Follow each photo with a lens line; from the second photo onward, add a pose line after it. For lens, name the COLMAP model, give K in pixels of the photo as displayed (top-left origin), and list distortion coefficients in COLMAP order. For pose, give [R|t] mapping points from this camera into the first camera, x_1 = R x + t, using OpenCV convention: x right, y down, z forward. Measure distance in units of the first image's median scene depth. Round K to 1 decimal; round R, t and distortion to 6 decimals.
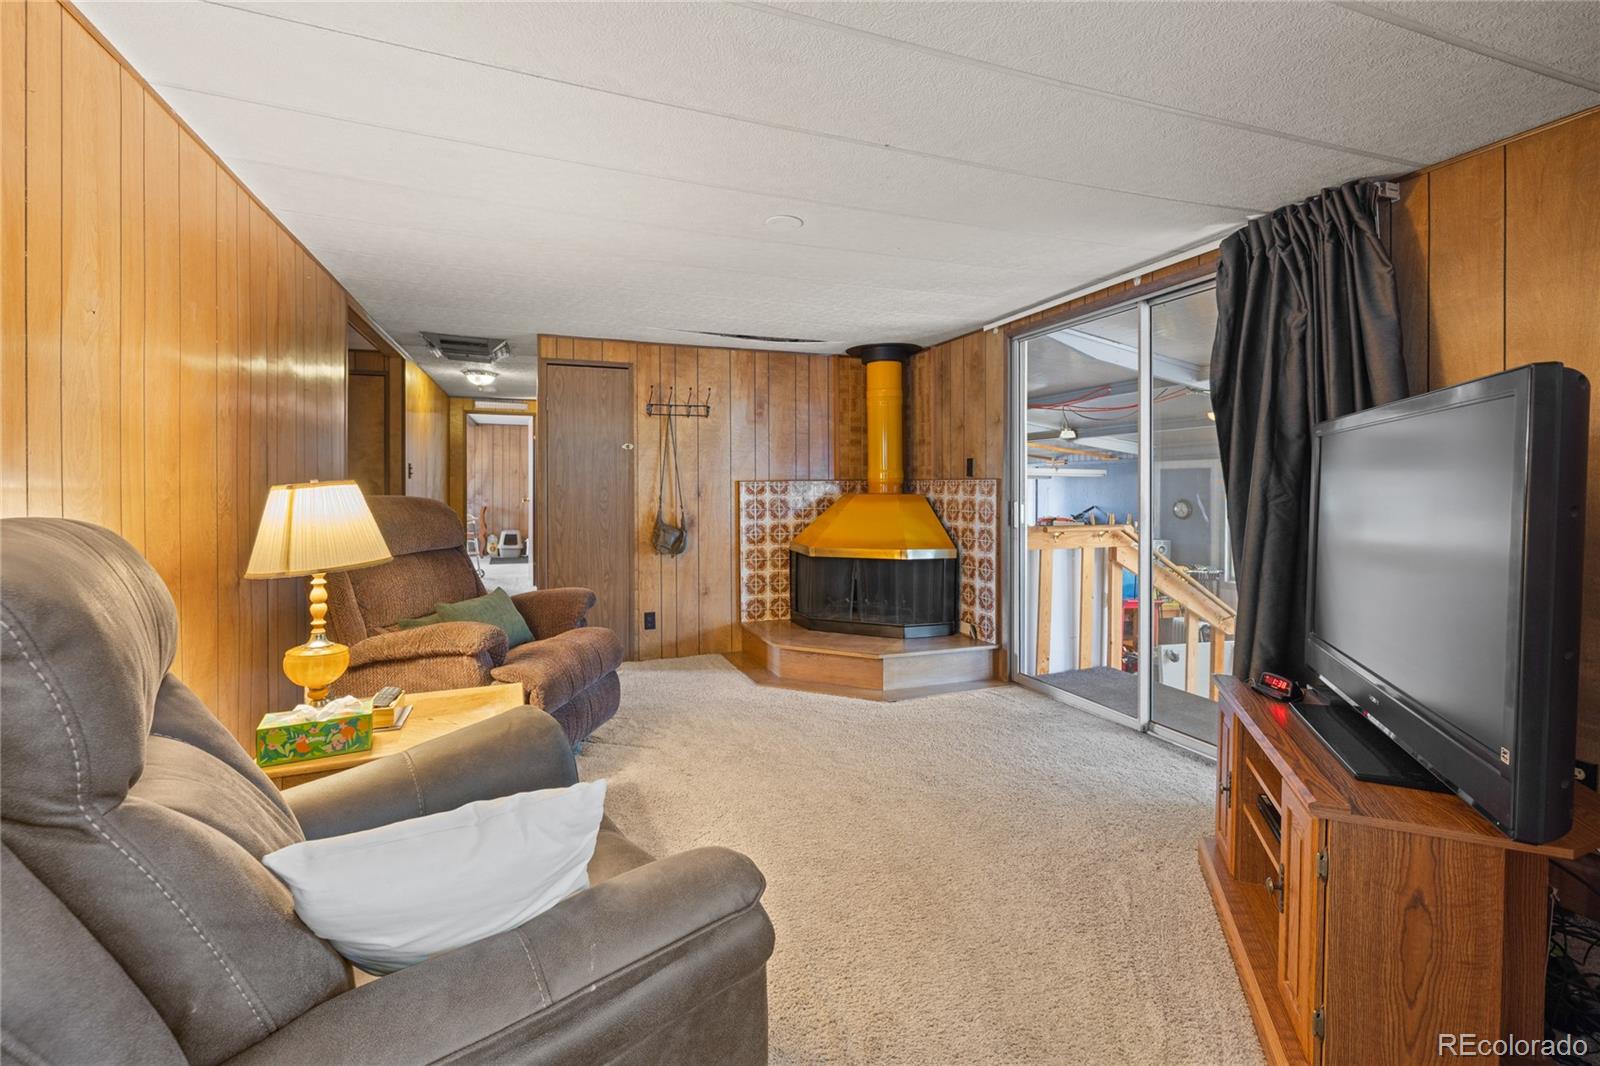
lens RADIAL K [[678.2, 0, 785.6], [0, 678.2, 492.3], [0, 0, 1]] dist [0.003832, -0.000762]
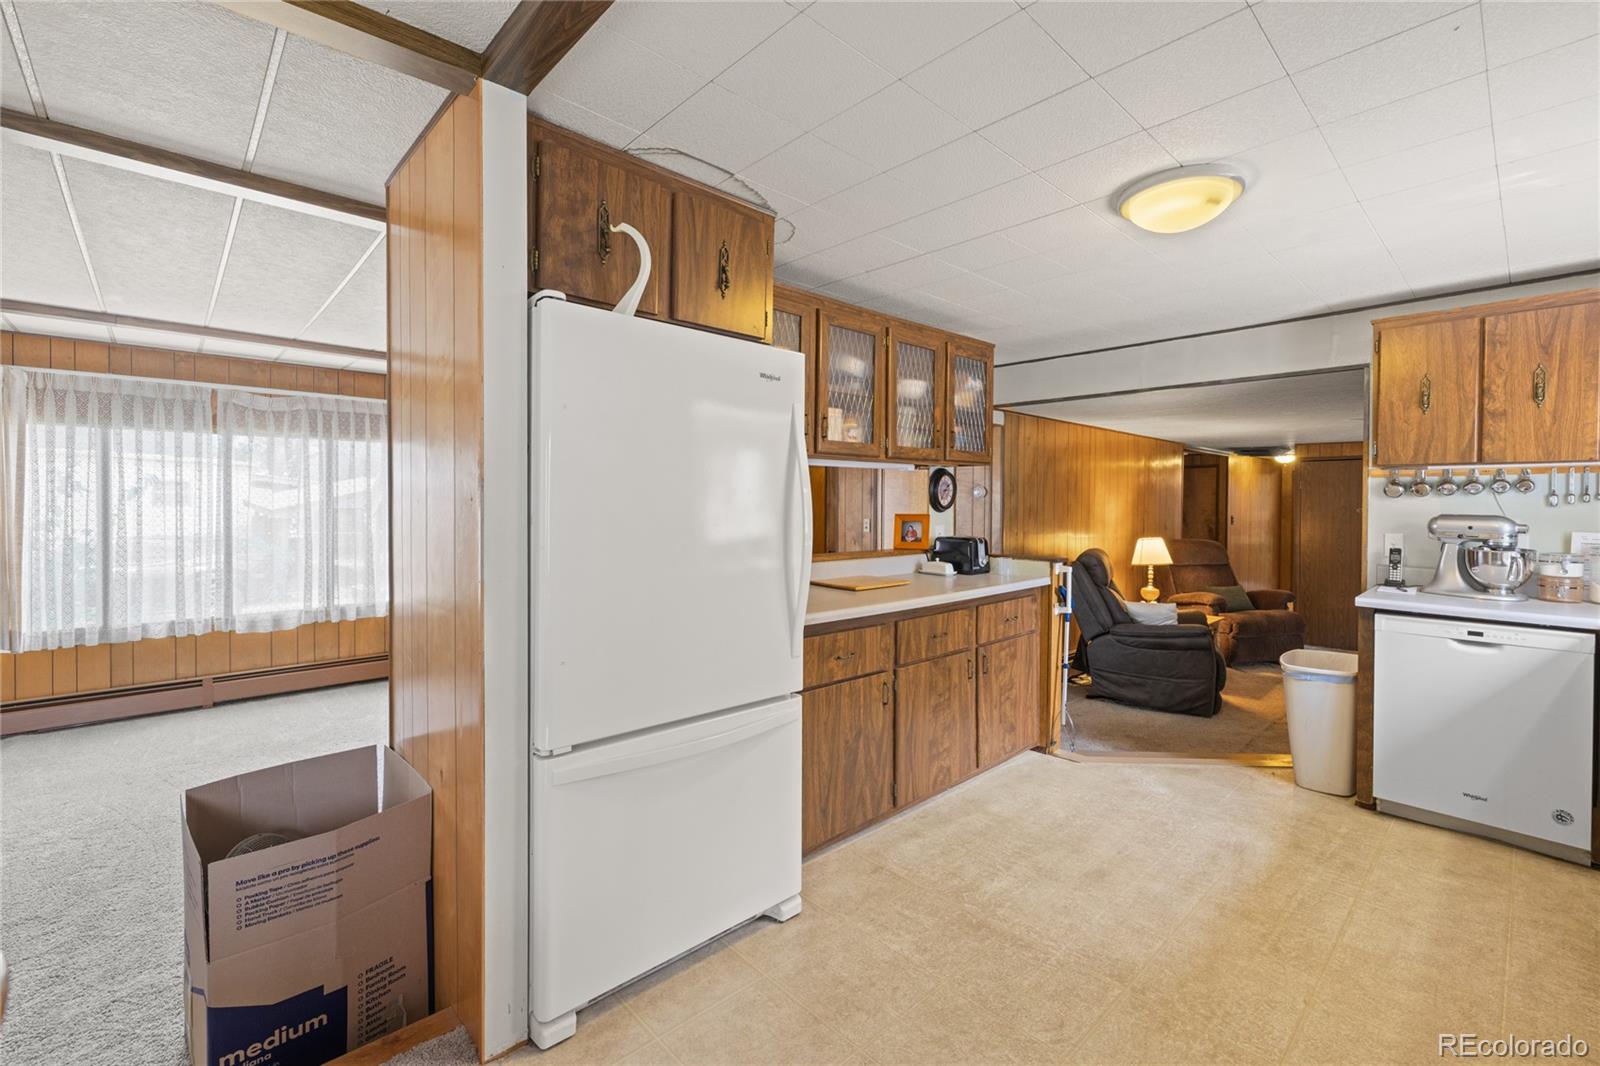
lens RADIAL K [[678.2, 0, 788.2], [0, 678.2, 512.8], [0, 0, 1]] dist [0.003832, -0.000762]
pose [[0.372615, 0.016204, -0.927845, 0.686047], [-0.013392, 0.999837, 0.012083, -0.061485], [0.927889, 0.007923, 0.372771, -0.746465]]
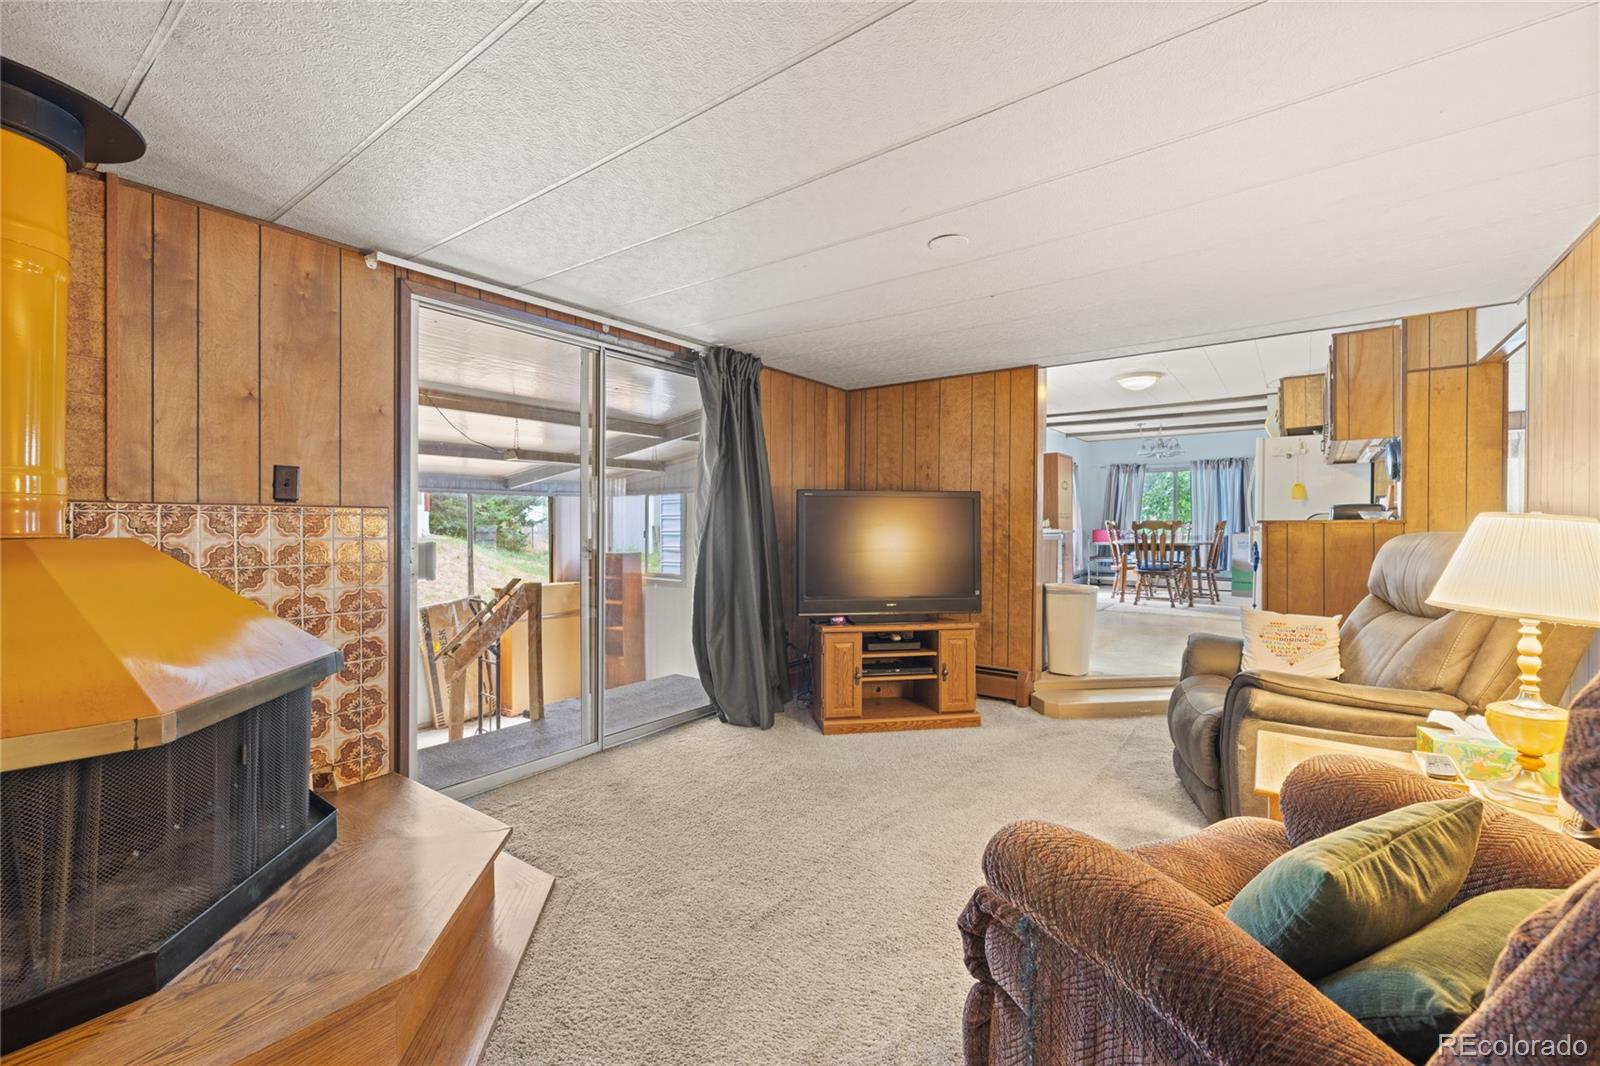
lens RADIAL K [[678.2, 0, 803.4], [0, 678.2, 526.7], [0, 0, 1]] dist [0.003832, -0.000762]
pose [[-0.550426, -0.006897, 0.834856, -0.380560], [0.002359, 0.999949, 0.009816, -0.006797], [-0.834881, 0.007372, -0.550381, 0.932707]]
